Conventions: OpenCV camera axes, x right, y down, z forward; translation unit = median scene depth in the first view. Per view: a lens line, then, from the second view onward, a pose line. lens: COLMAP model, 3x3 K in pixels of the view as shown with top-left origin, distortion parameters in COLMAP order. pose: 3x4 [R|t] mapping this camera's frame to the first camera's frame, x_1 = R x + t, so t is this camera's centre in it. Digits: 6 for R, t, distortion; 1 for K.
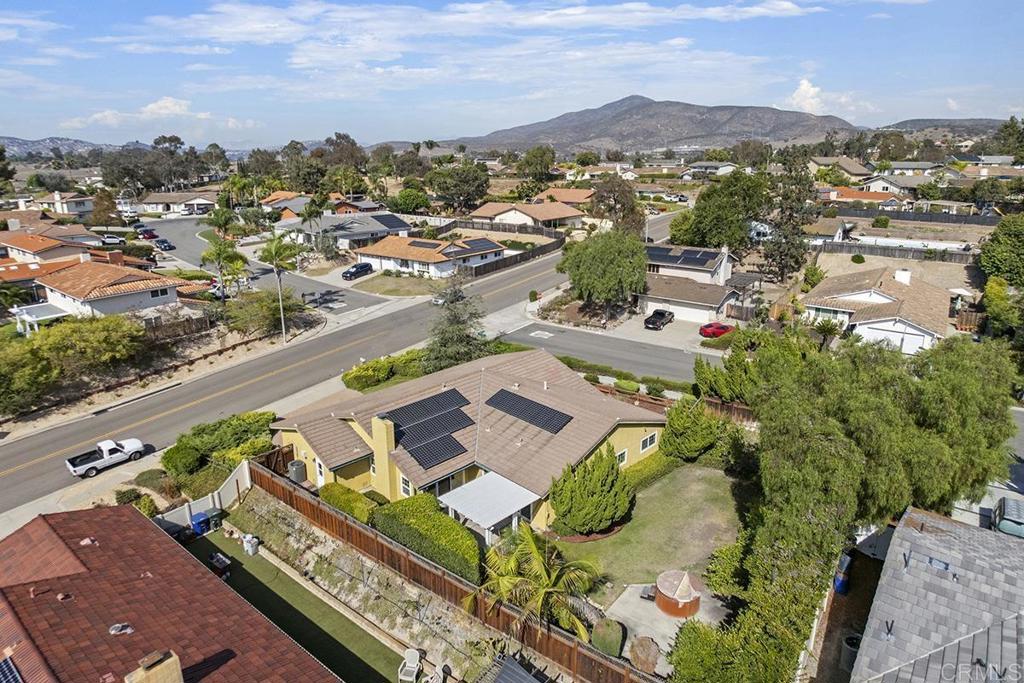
lens RADIAL K [[593.7, 0, 513.0], [0, 593.7, 311.5], [0, 0, 1]] dist [-0.043517, 0.007791]
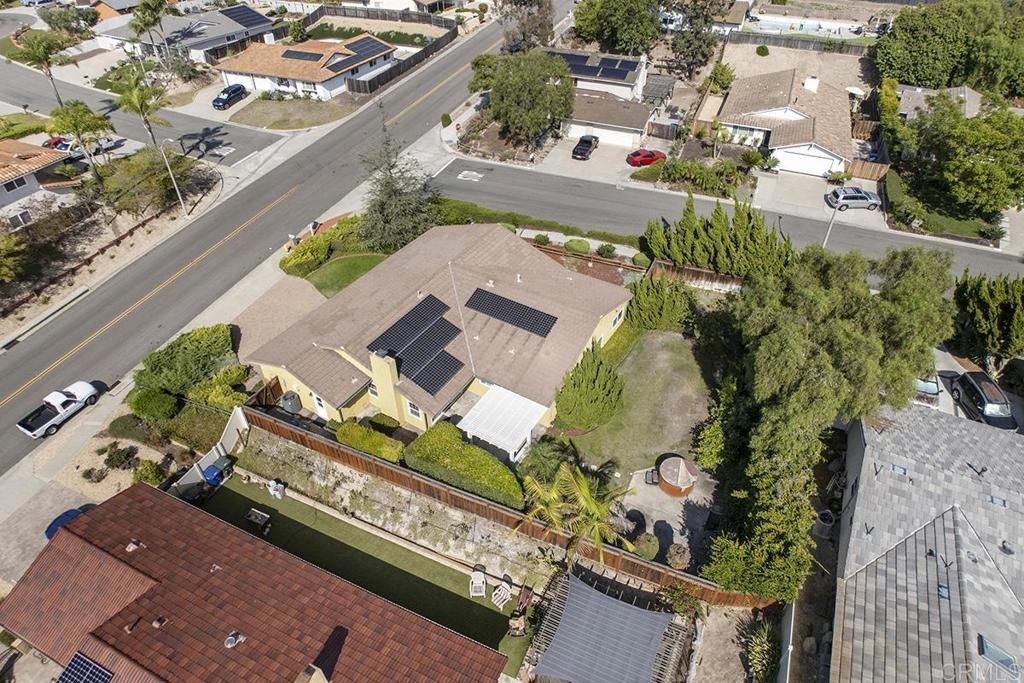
lens RADIAL K [[593.7, 0, 513.0], [0, 593.7, 311.5], [0, 0, 1]] dist [-0.043517, 0.007791]
pose [[0.972618, -0.144683, 0.181880, -0.091468], [0.061152, 0.914332, 0.400321, -0.142008], [-0.224219, -0.378237, 0.898144, 0.042810]]
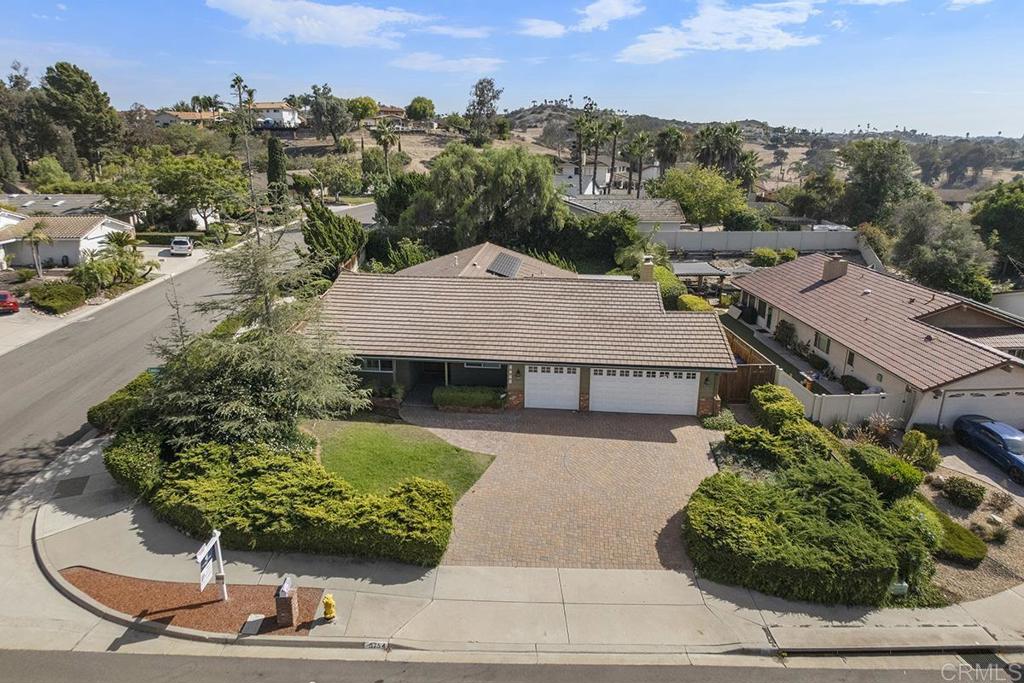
lens RADIAL K [[593.7, 0, 513.0], [0, 593.7, 311.5], [0, 0, 1]] dist [-0.043517, 0.007791]
pose [[-0.640654, -0.206488, 0.739544, -0.432705], [0.189457, 0.890871, 0.412863, -0.103591], [-0.744089, 0.404614, -0.531619, 0.902041]]
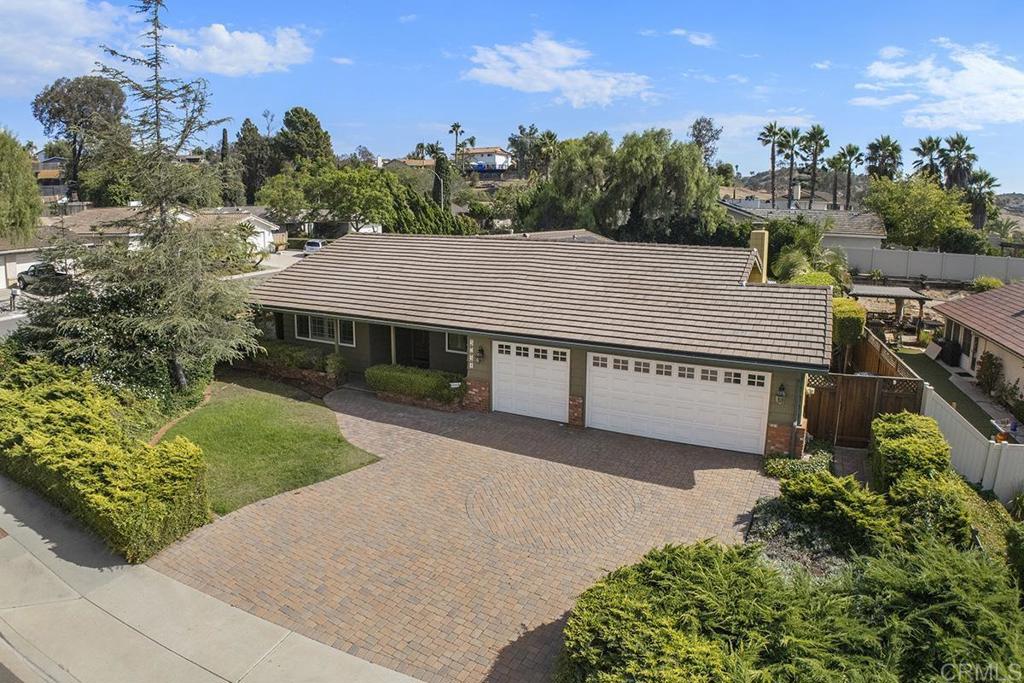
lens RADIAL K [[629.3, 0, 511.7], [0, 629.3, 318.4], [0, 0, 1]] dist [-0.193281, 0.026357]
pose [[-0.300323, -0.161945, 0.939989, -0.406074], [0.233157, 0.943122, 0.236978, 0.026790], [-0.924902, 0.290335, -0.245482, 0.750135]]
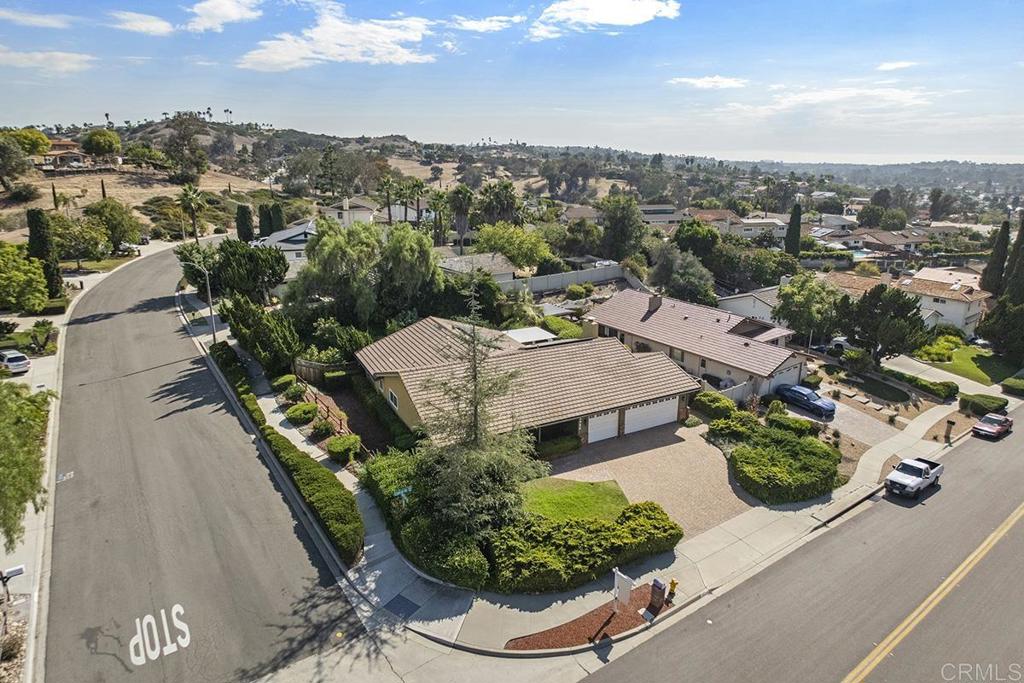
lens RADIAL K [[593.7, 0, 513.0], [0, 593.7, 311.5], [0, 0, 1]] dist [-0.043517, 0.007791]
pose [[-0.956088, -0.076087, 0.283031, -0.229050], [0.070694, 0.877327, 0.474658, -0.271869], [-0.284426, 0.473823, -0.833423, 1.153234]]
